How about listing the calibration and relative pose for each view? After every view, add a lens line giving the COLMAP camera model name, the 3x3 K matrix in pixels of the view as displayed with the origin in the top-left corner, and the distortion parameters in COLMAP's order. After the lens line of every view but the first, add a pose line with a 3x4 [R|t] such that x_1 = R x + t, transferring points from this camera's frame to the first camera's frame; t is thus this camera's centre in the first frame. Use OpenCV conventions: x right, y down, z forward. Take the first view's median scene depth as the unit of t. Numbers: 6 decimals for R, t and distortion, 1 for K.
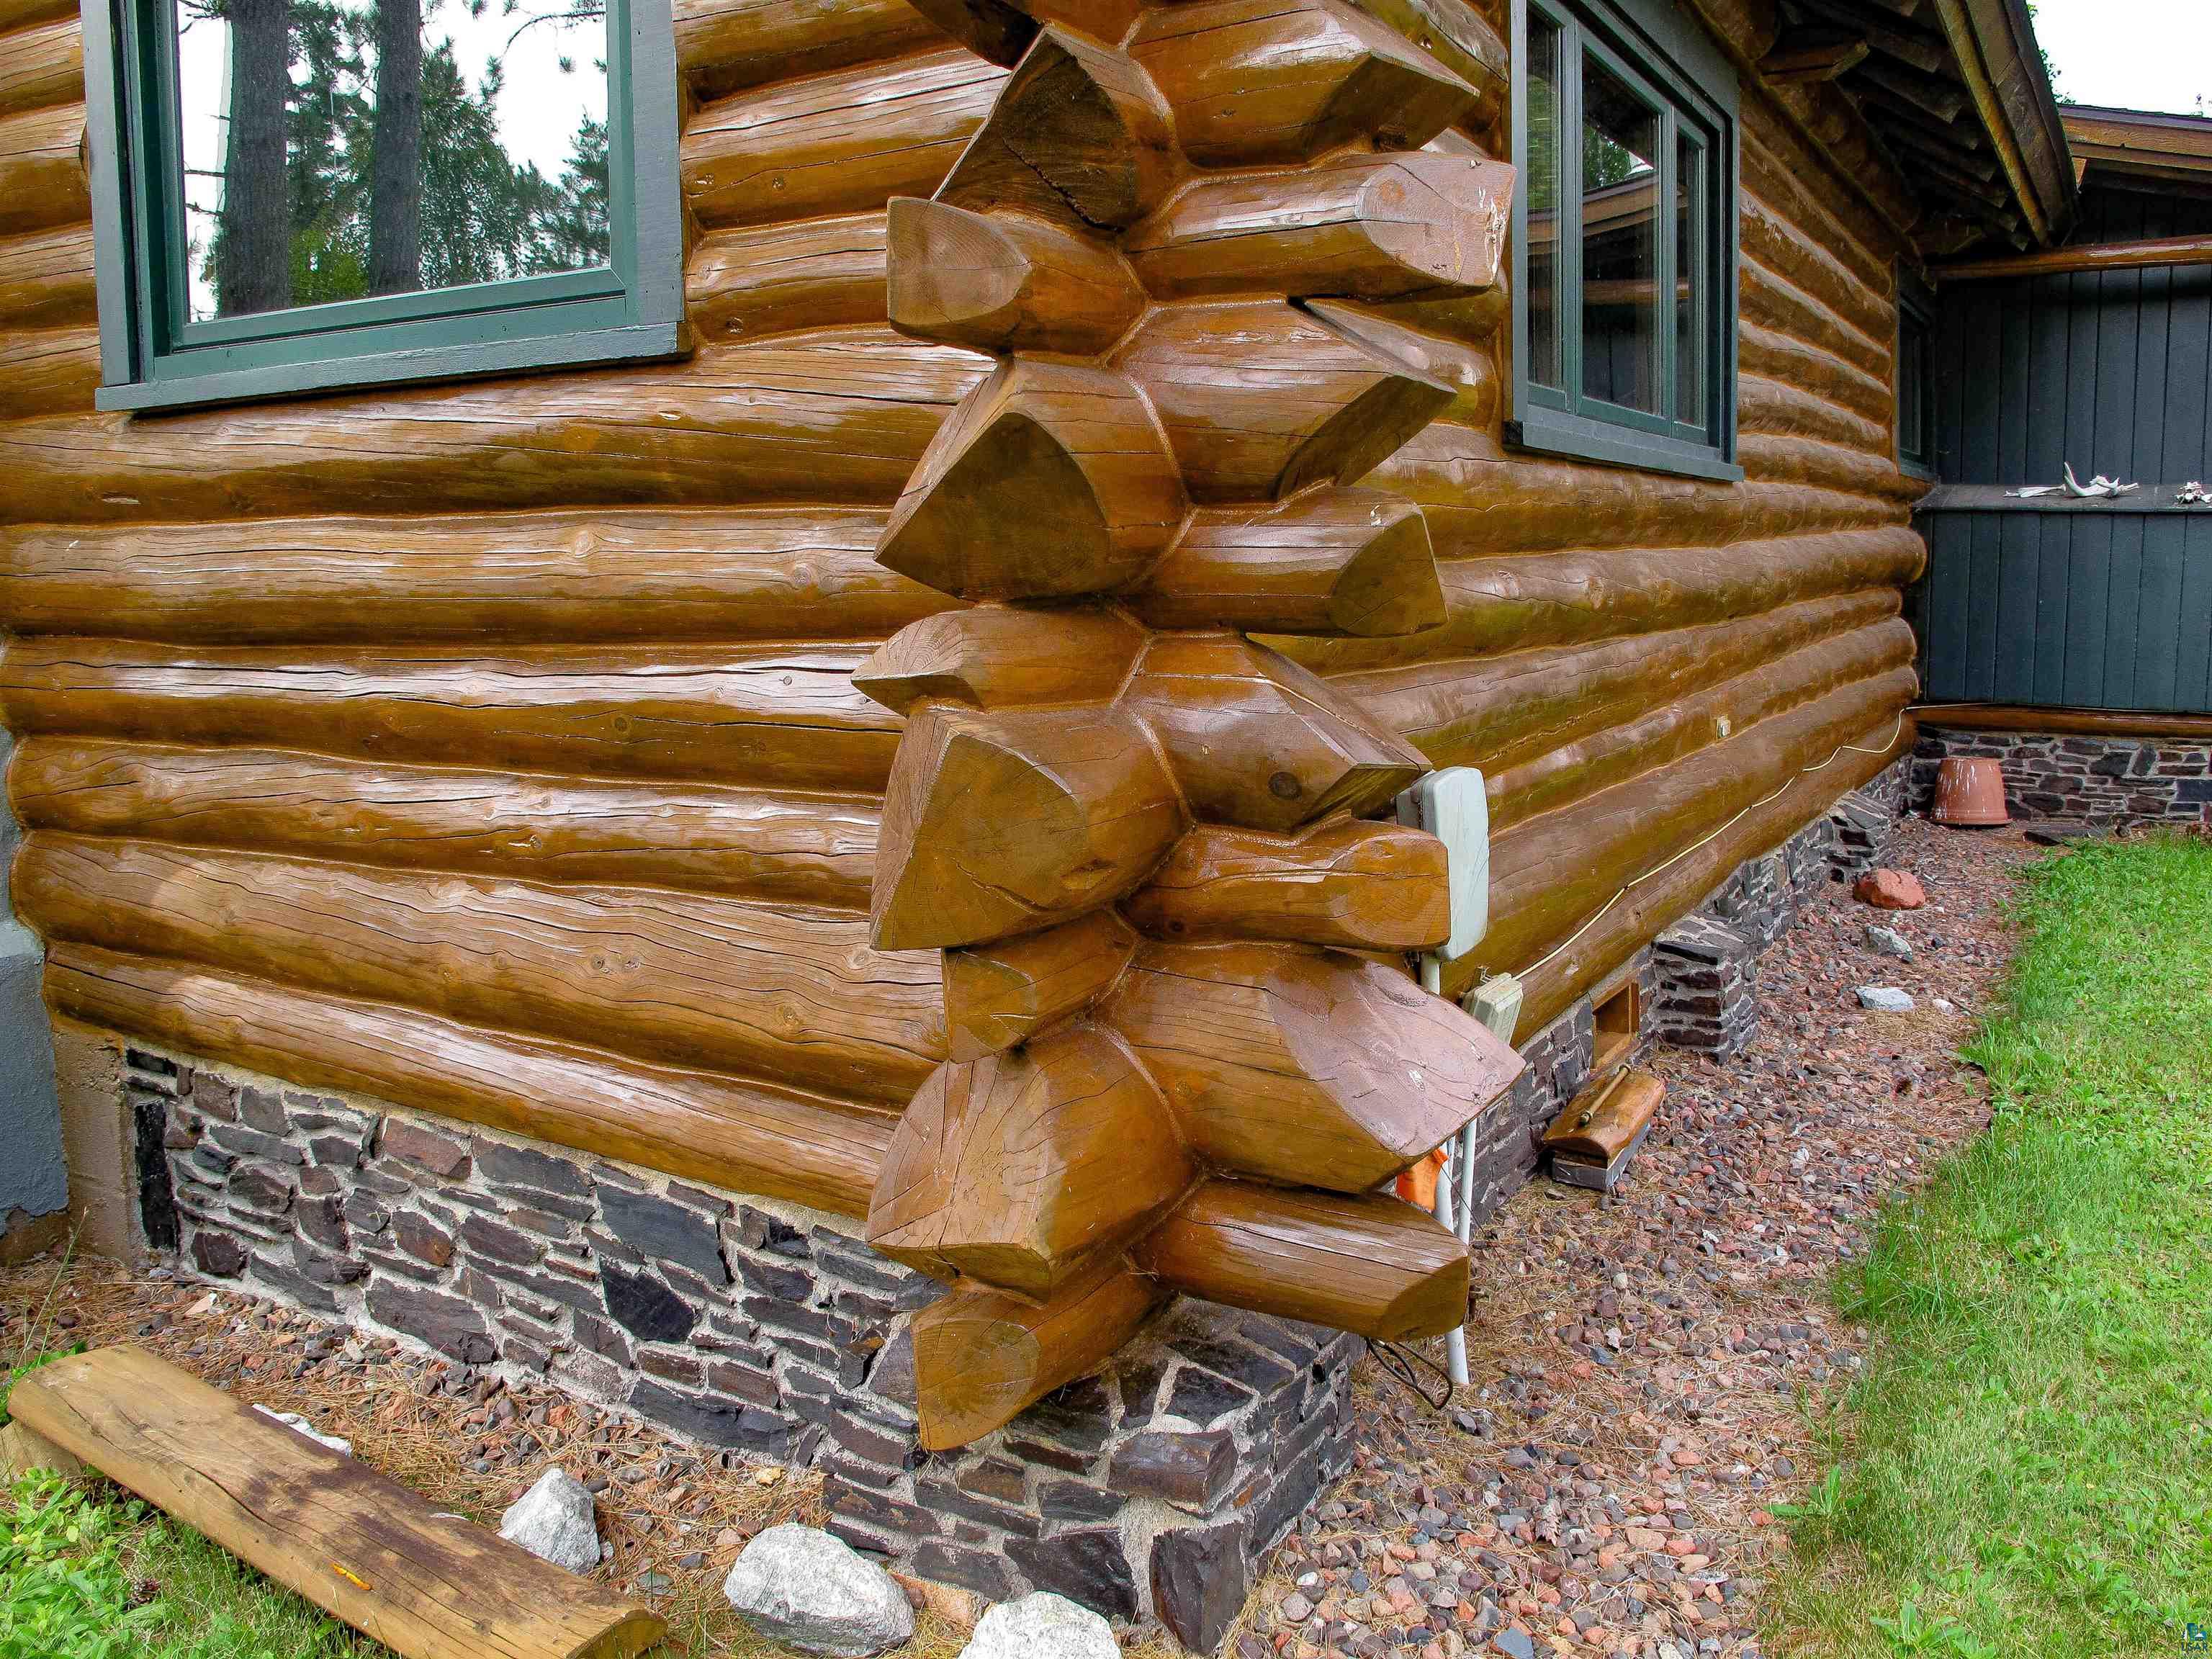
lens RADIAL K [[1857.2, 0, 1100.7], [0, 1857.2, 826.3], [0, 0, 1]] dist [-0.132179, 0.091029]
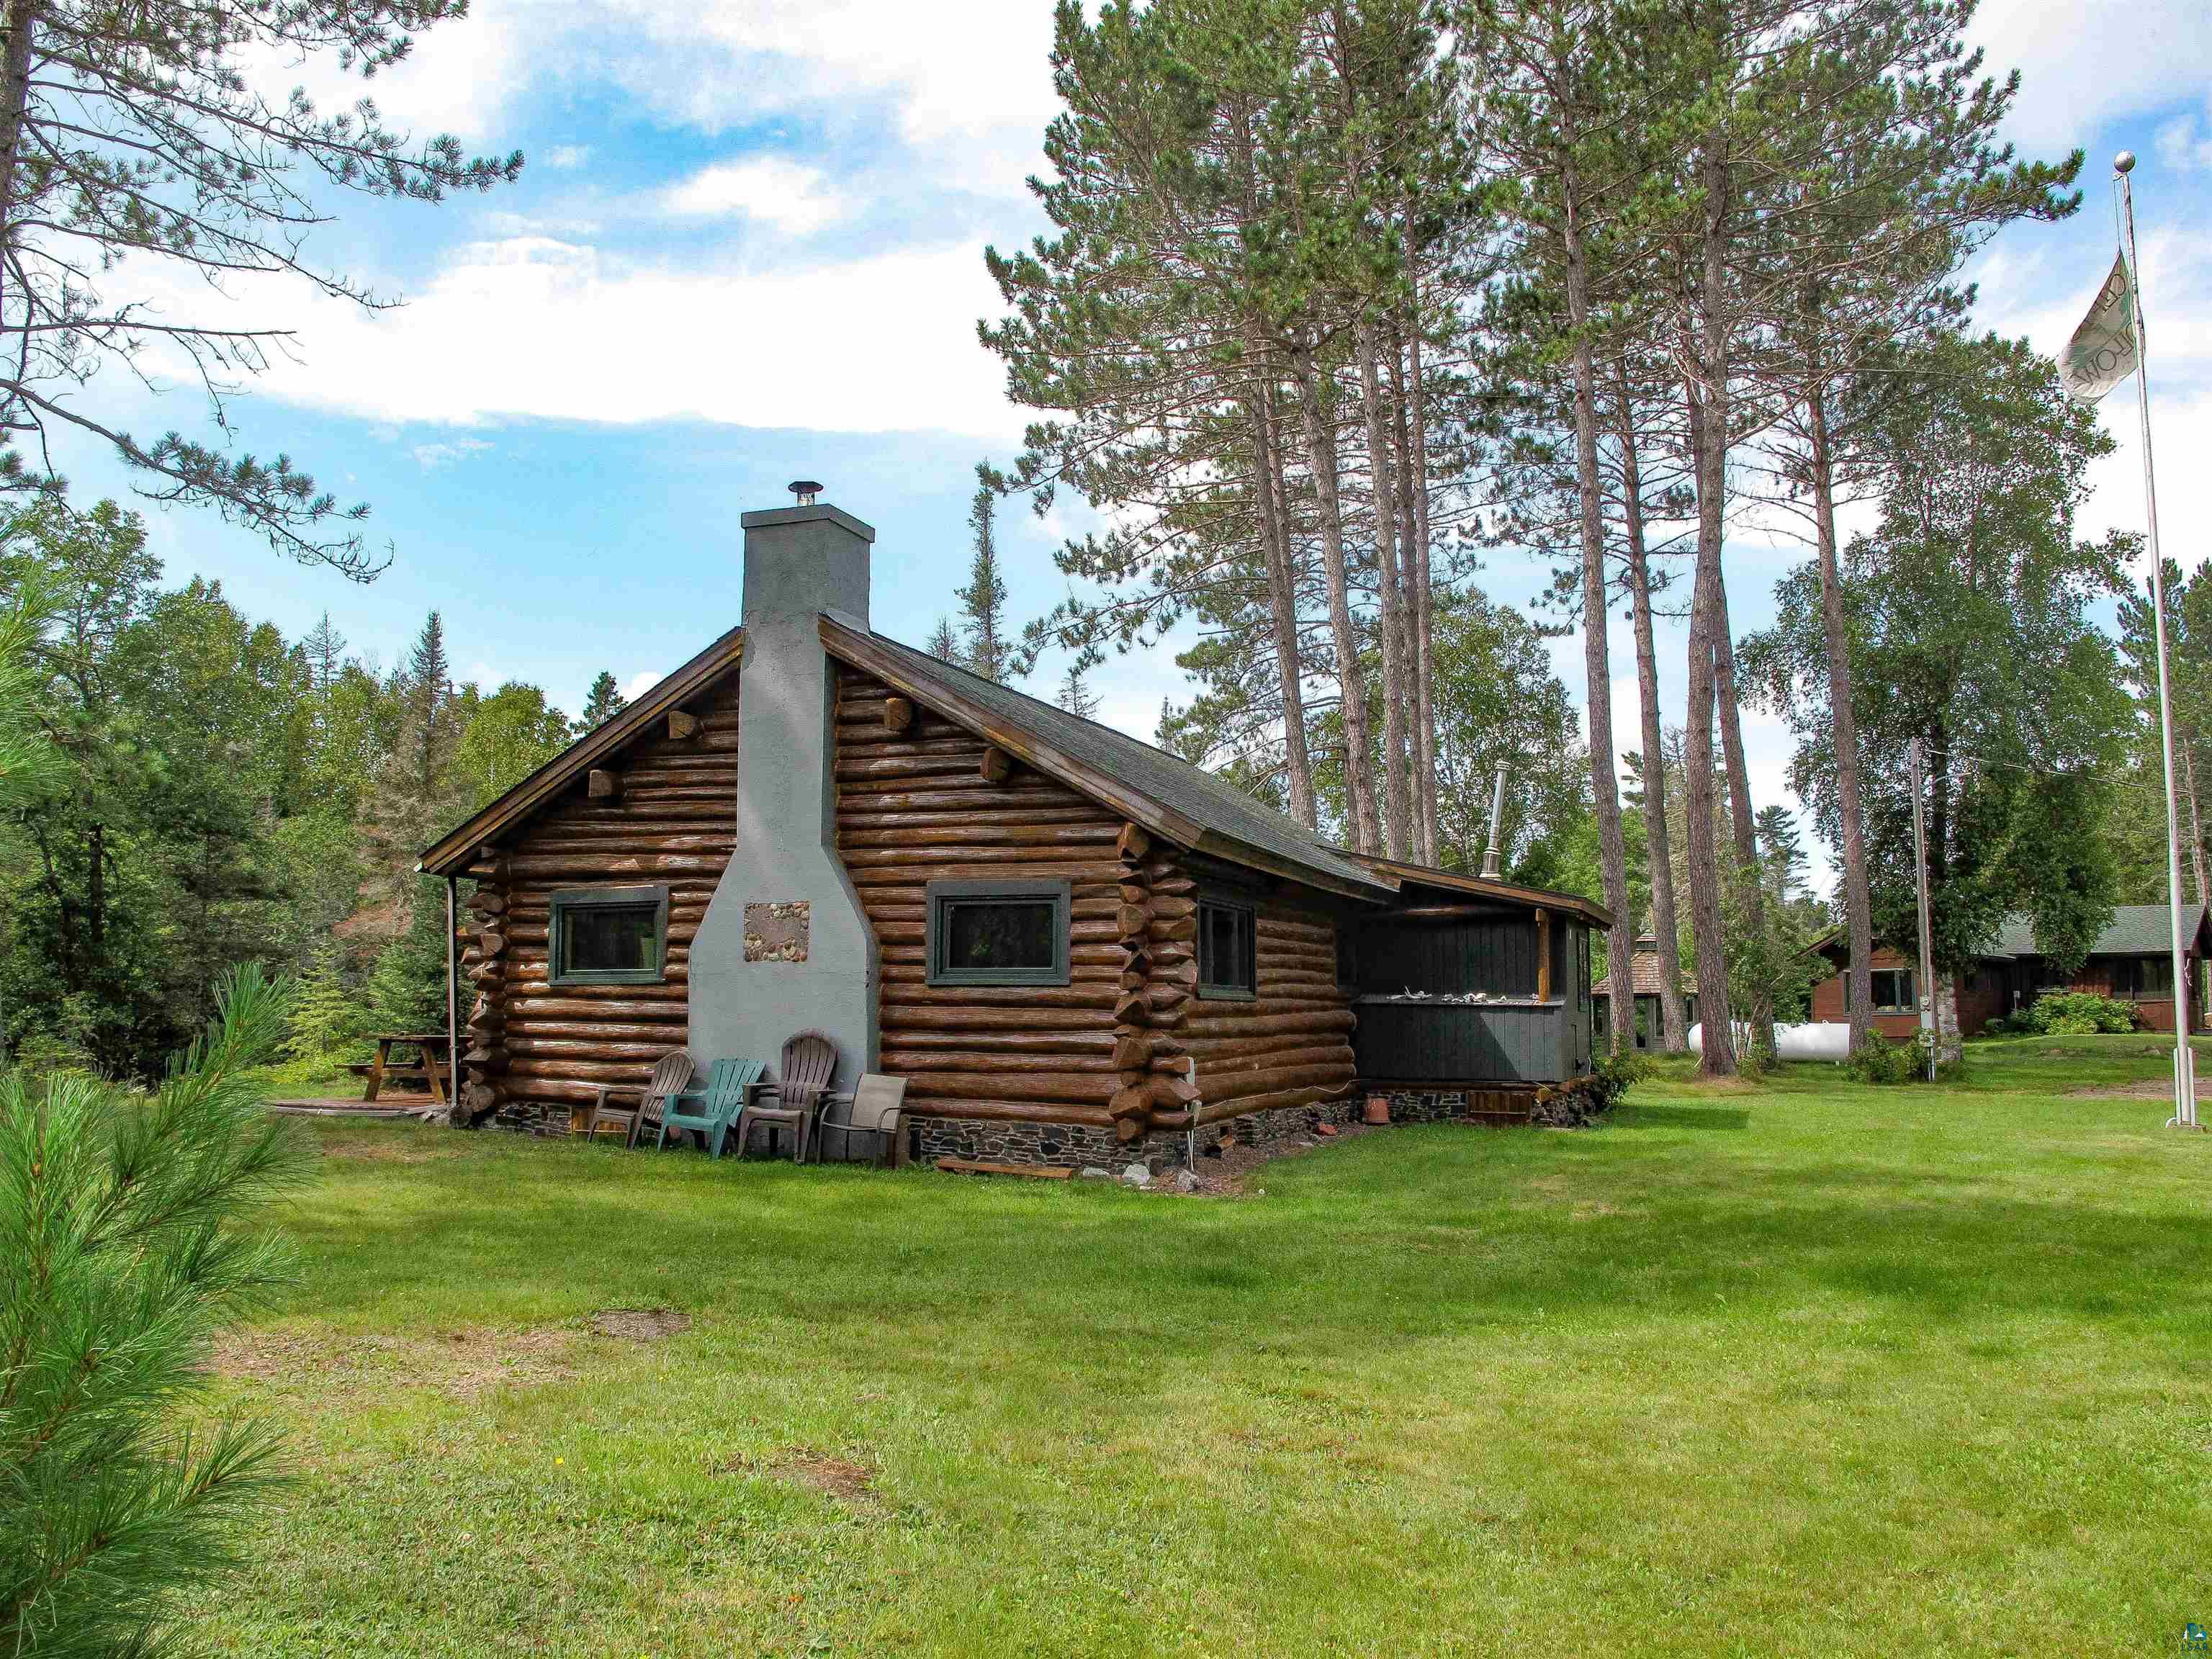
lens RADIAL K [[1857.2, 0, 1096.9], [0, 1857.2, 865.3], [0, 0, 1]] dist [-0.132179, 0.091029]
pose [[0.986650, 0.030288, 0.160015, -1.009550], [0.006957, 0.973818, -0.227224, 0.685800], [-0.162707, 0.225304, 0.960606, -4.530508]]
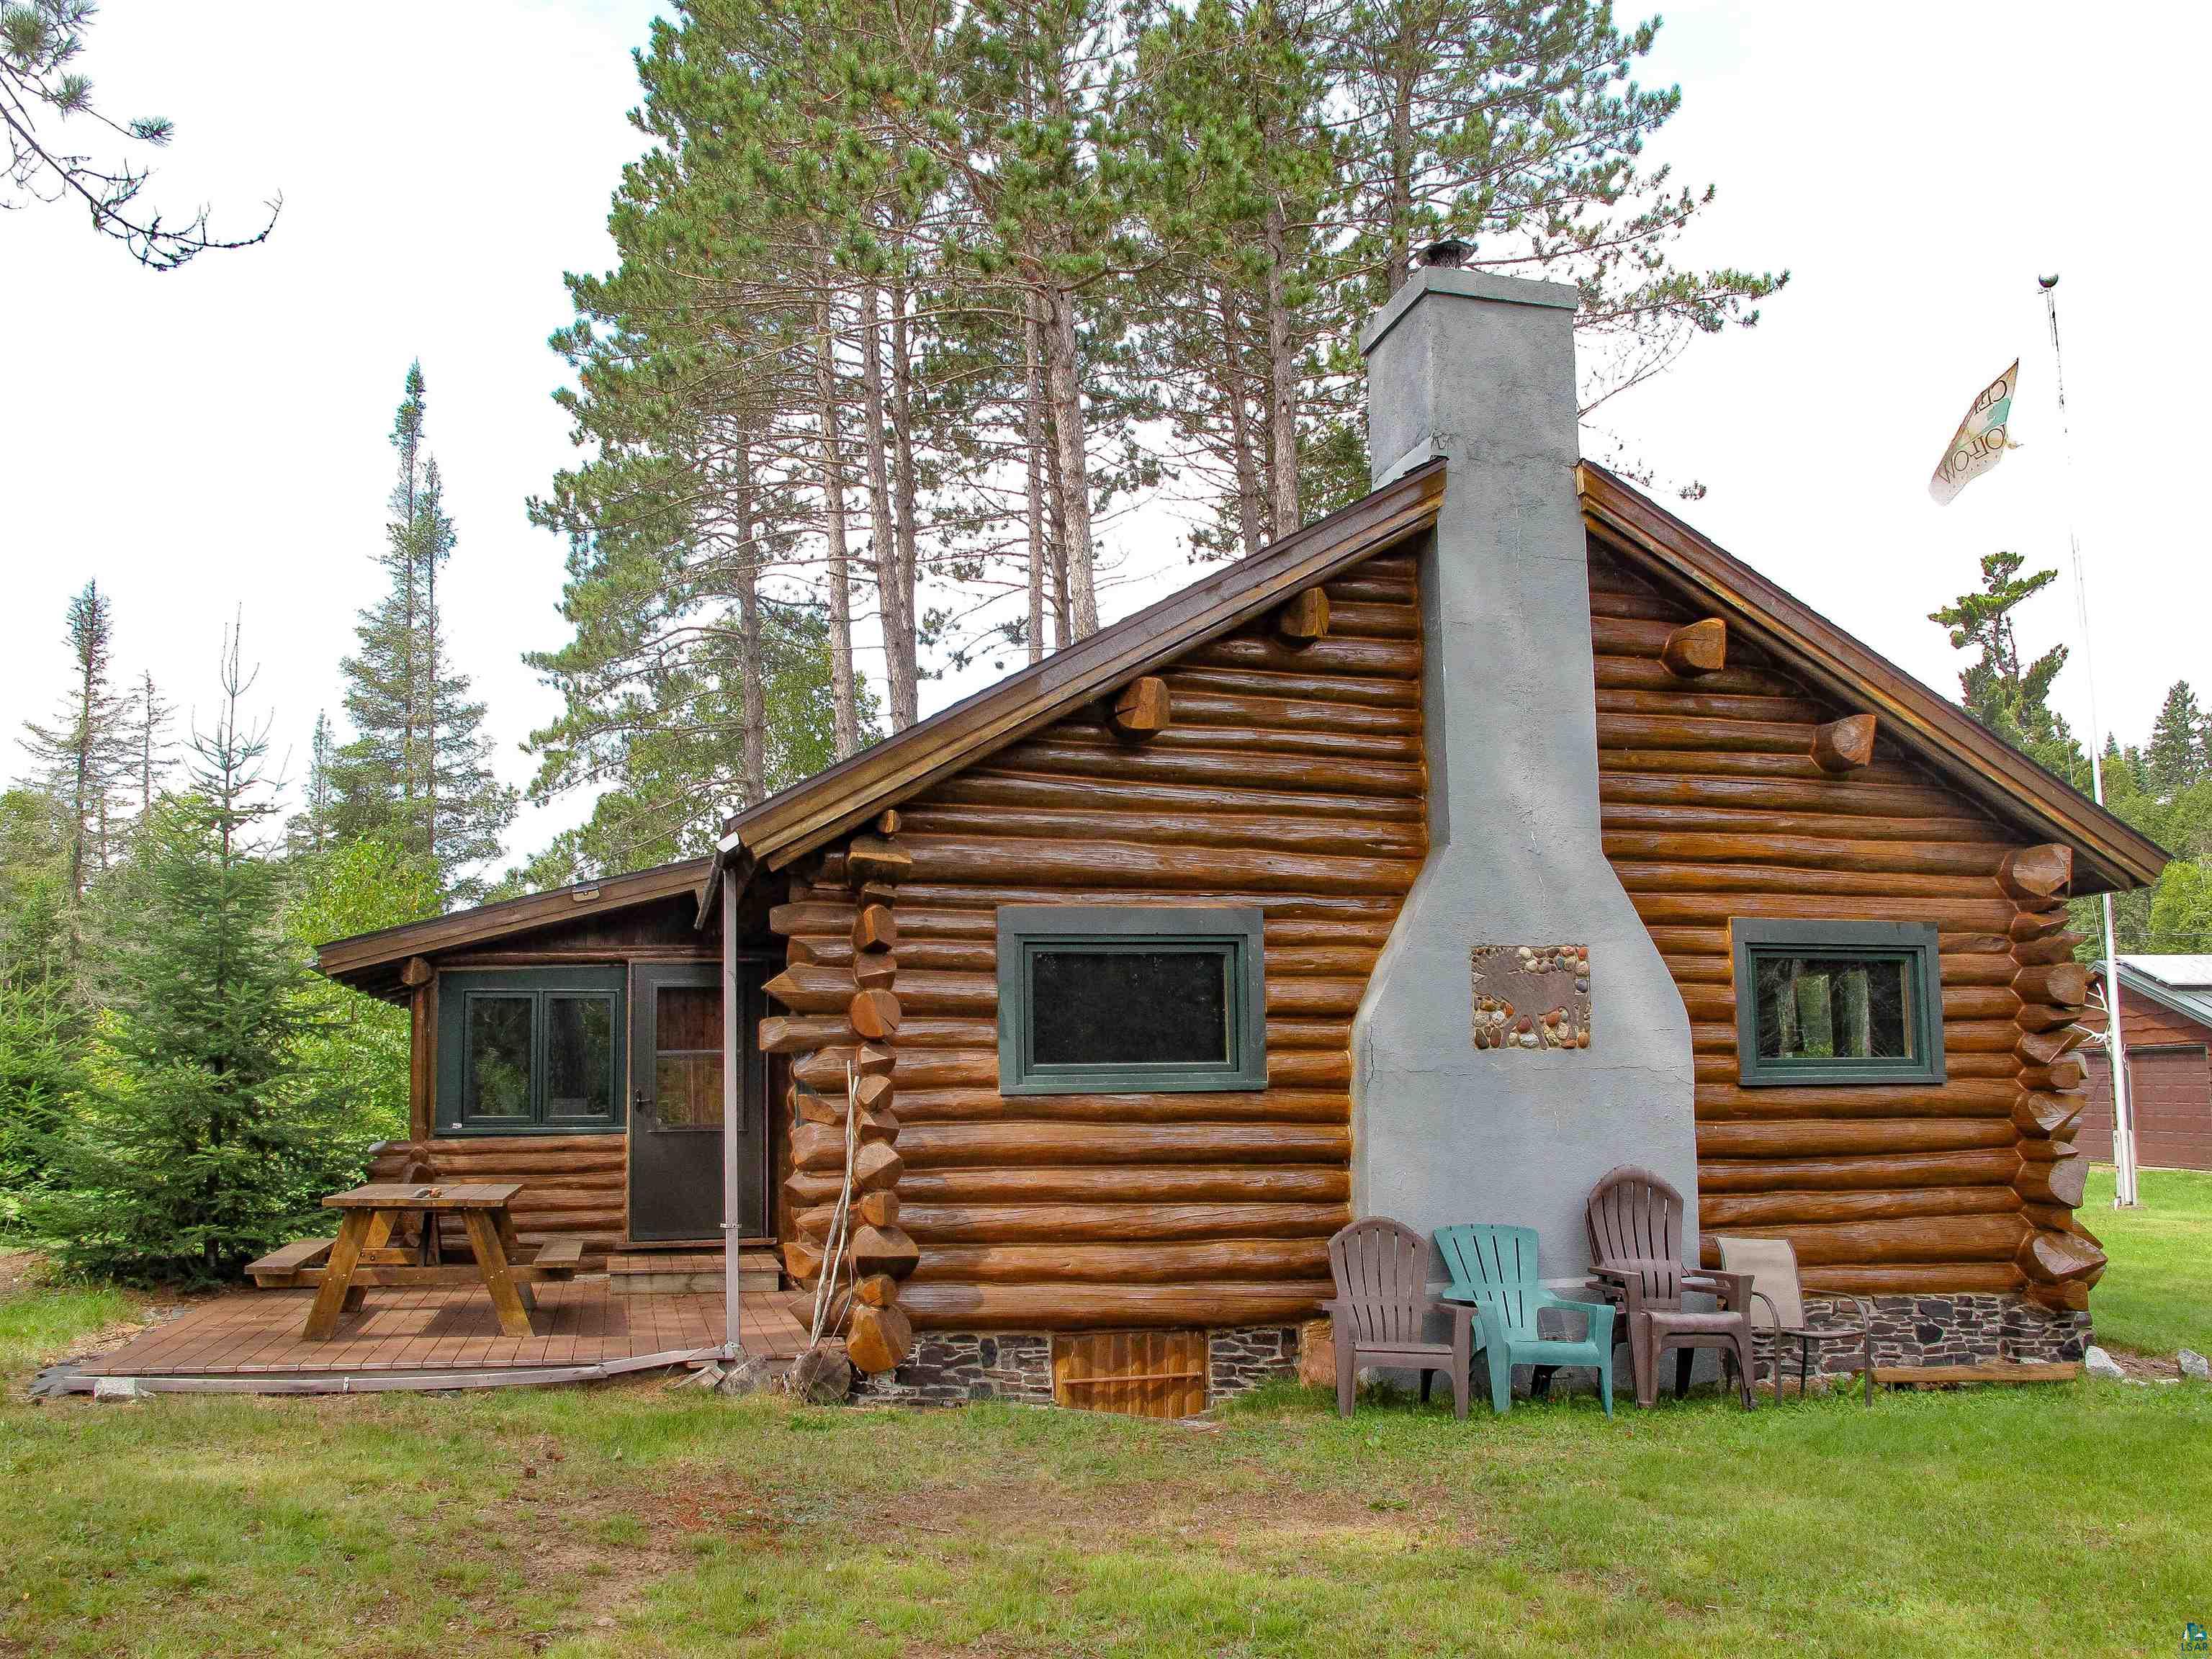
lens RADIAL K [[1857.2, 0, 1107.9], [0, 1857.2, 840.8], [0, 0, 1]] dist [-0.132179, 0.091029]
pose [[0.720319, 0.100129, 0.686378, -3.889321], [0.098332, 0.964793, -0.243938, 0.026911], [-0.686638, 0.243206, 0.685112, -0.567166]]
